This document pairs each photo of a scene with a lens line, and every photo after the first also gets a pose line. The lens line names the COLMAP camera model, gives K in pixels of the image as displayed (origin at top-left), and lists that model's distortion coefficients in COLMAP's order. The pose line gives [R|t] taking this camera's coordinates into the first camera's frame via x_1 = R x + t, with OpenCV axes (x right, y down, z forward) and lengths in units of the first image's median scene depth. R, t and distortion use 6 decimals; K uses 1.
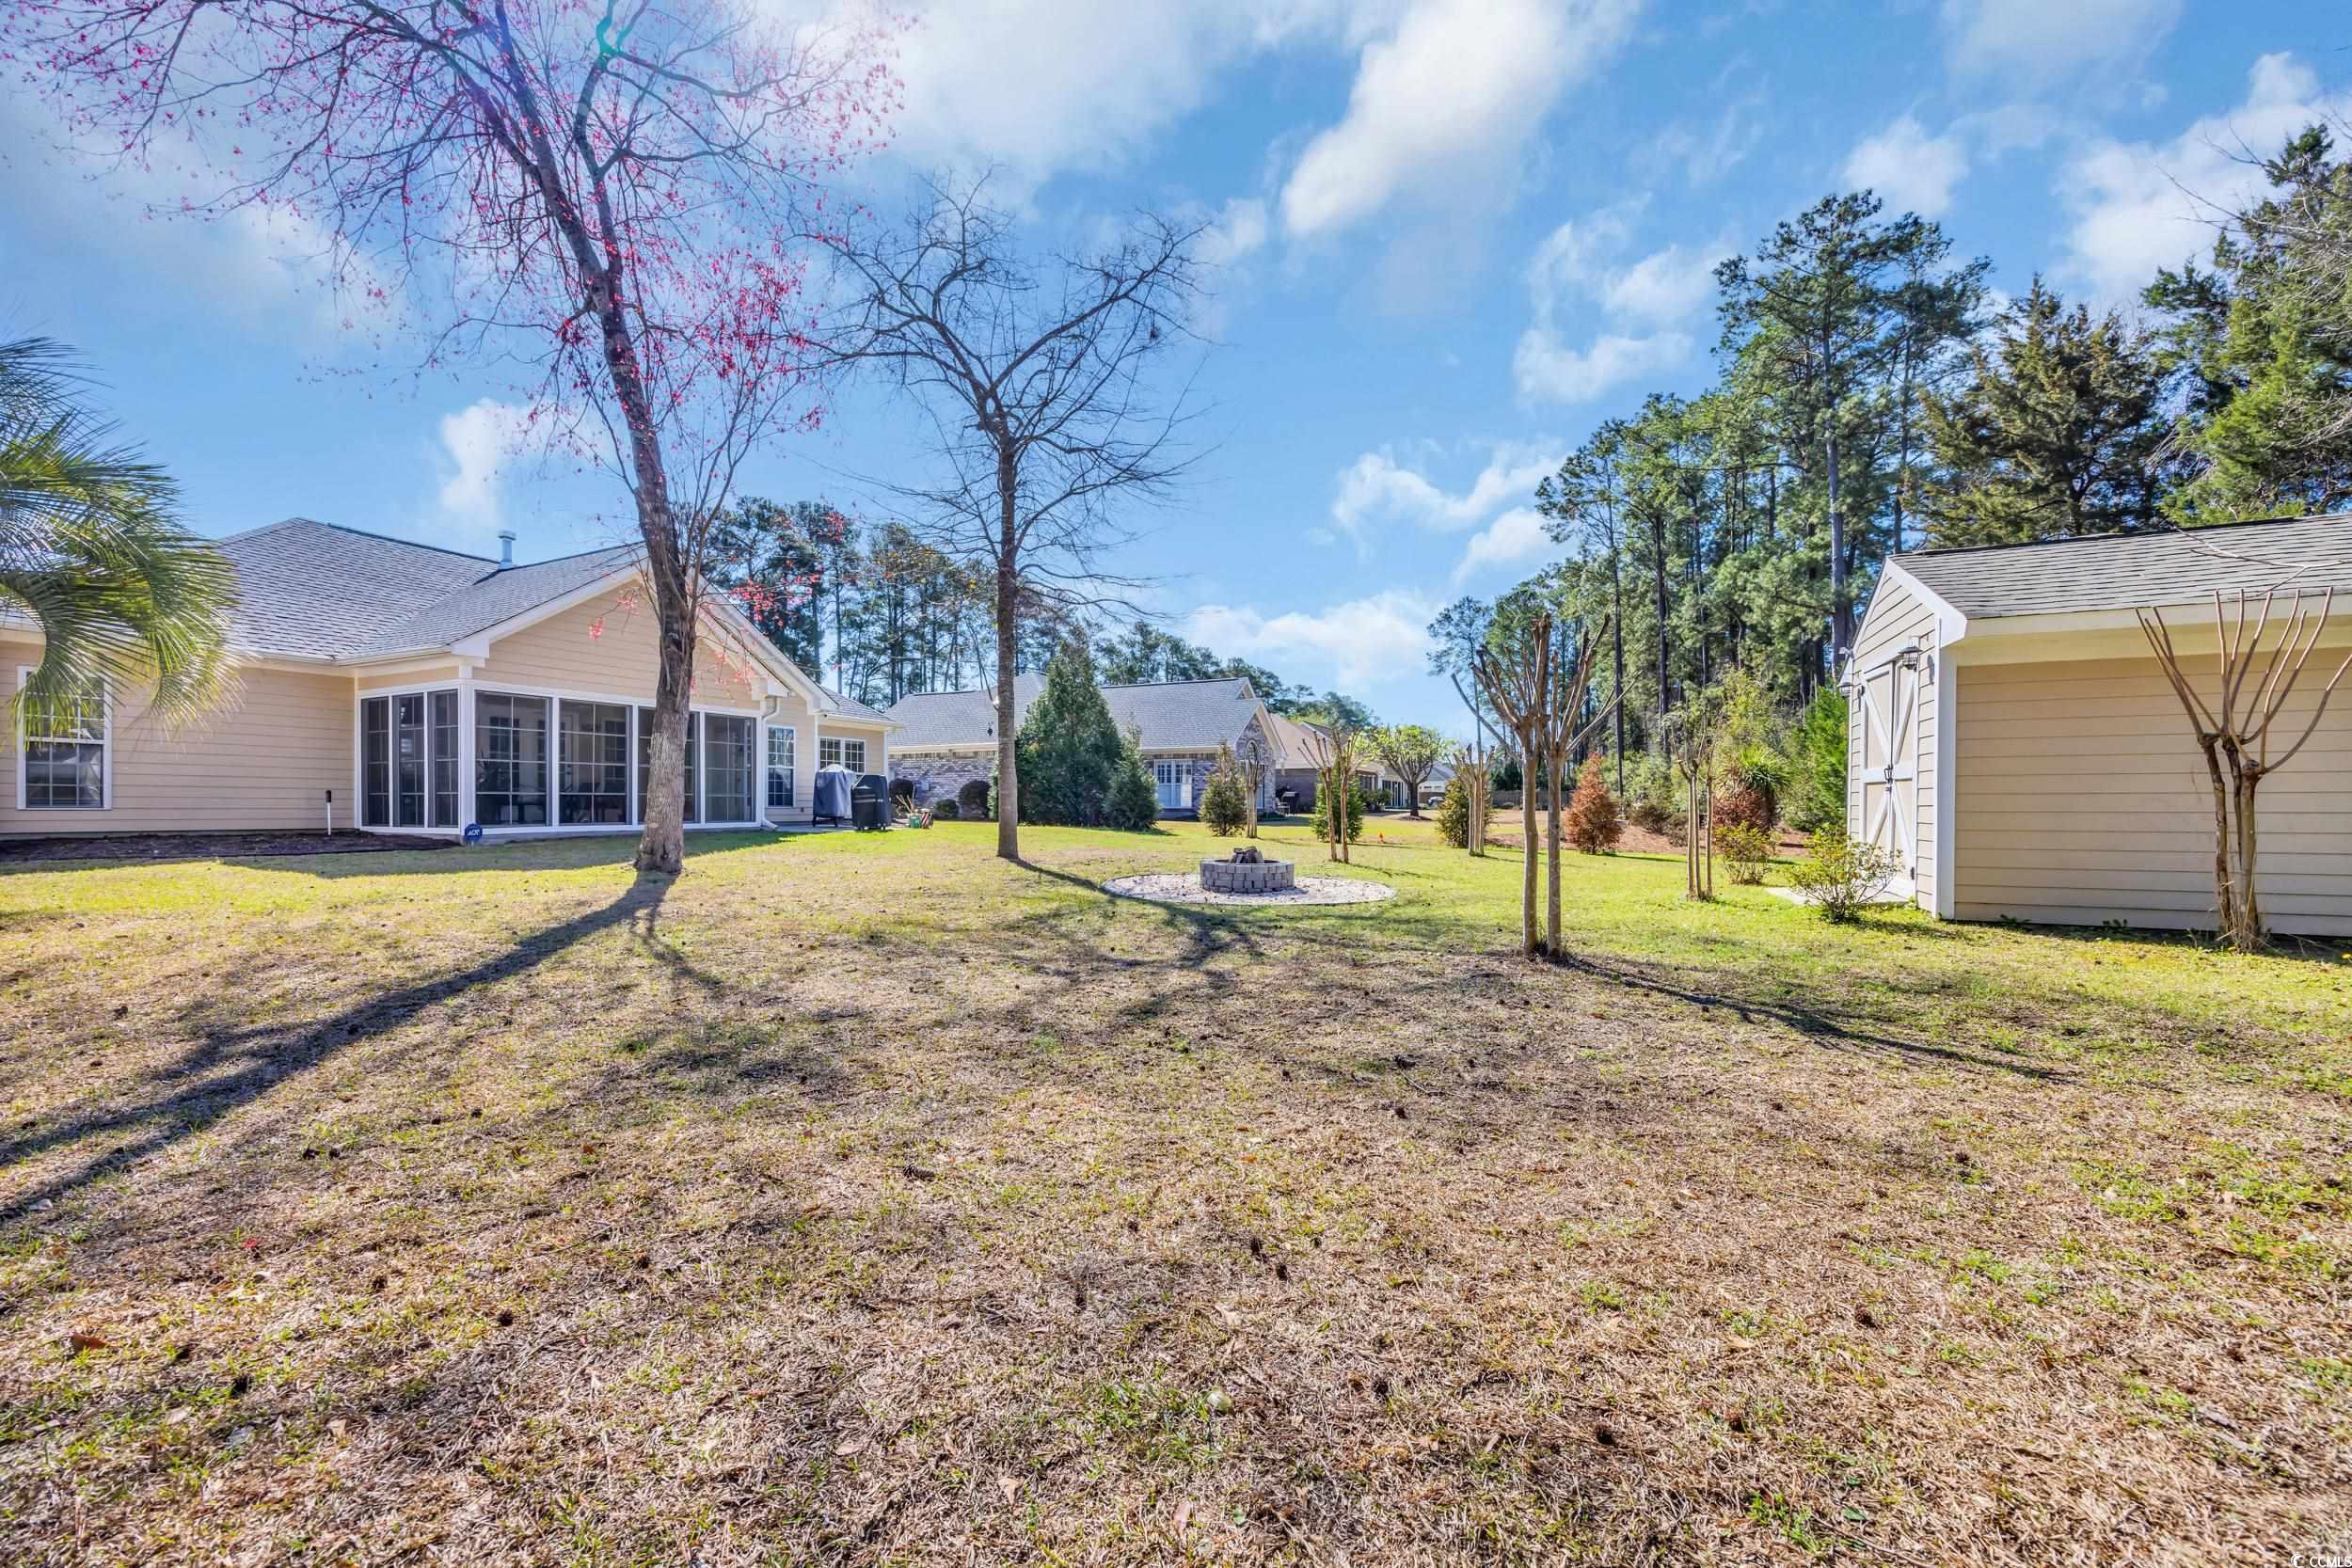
lens RADIAL K [[915.1, 0, 1173.2], [0, 915.1, 788.3], [0, 0, 1]] dist [-0.002085, -0.000067]
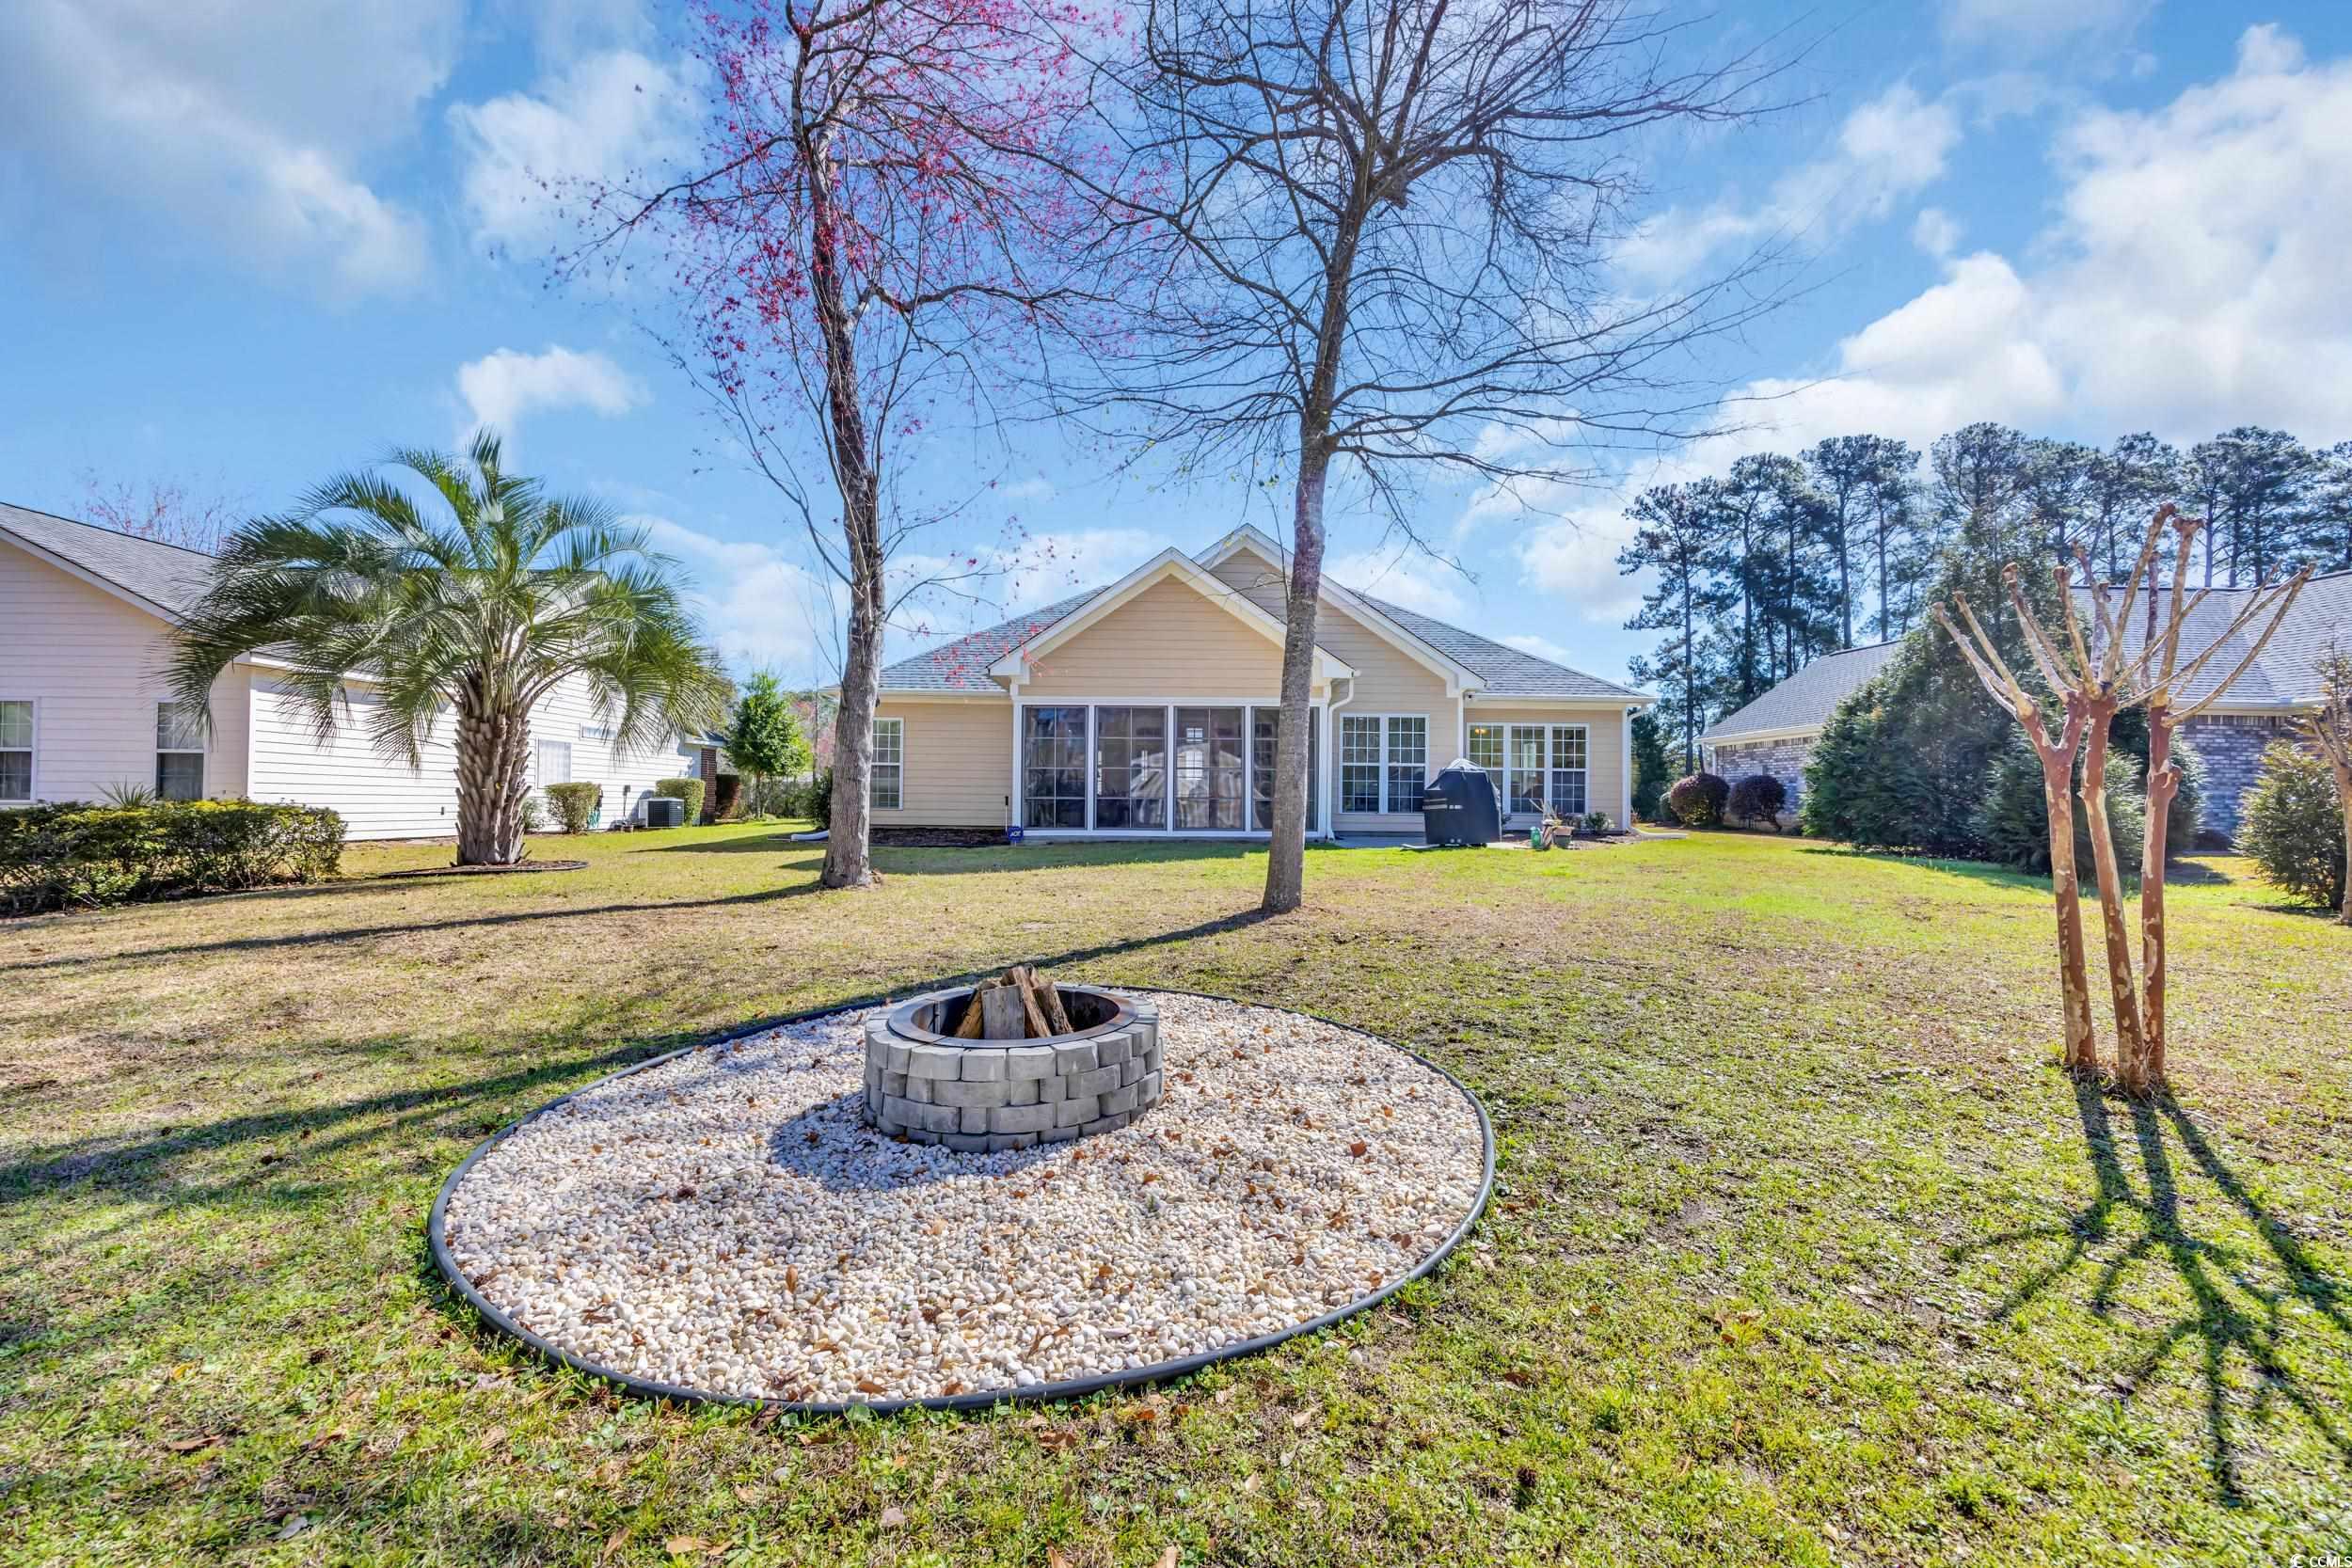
lens RADIAL K [[915.1, 0, 1173.2], [0, 915.1, 788.3], [0, 0, 1]] dist [-0.002085, -0.000067]
pose [[0.453738, -0.015309, -0.891004, 0.207551], [0.008995, 0.999880, -0.012599, 0.005933], [0.891090, -0.002298, 0.453821, 0.438617]]
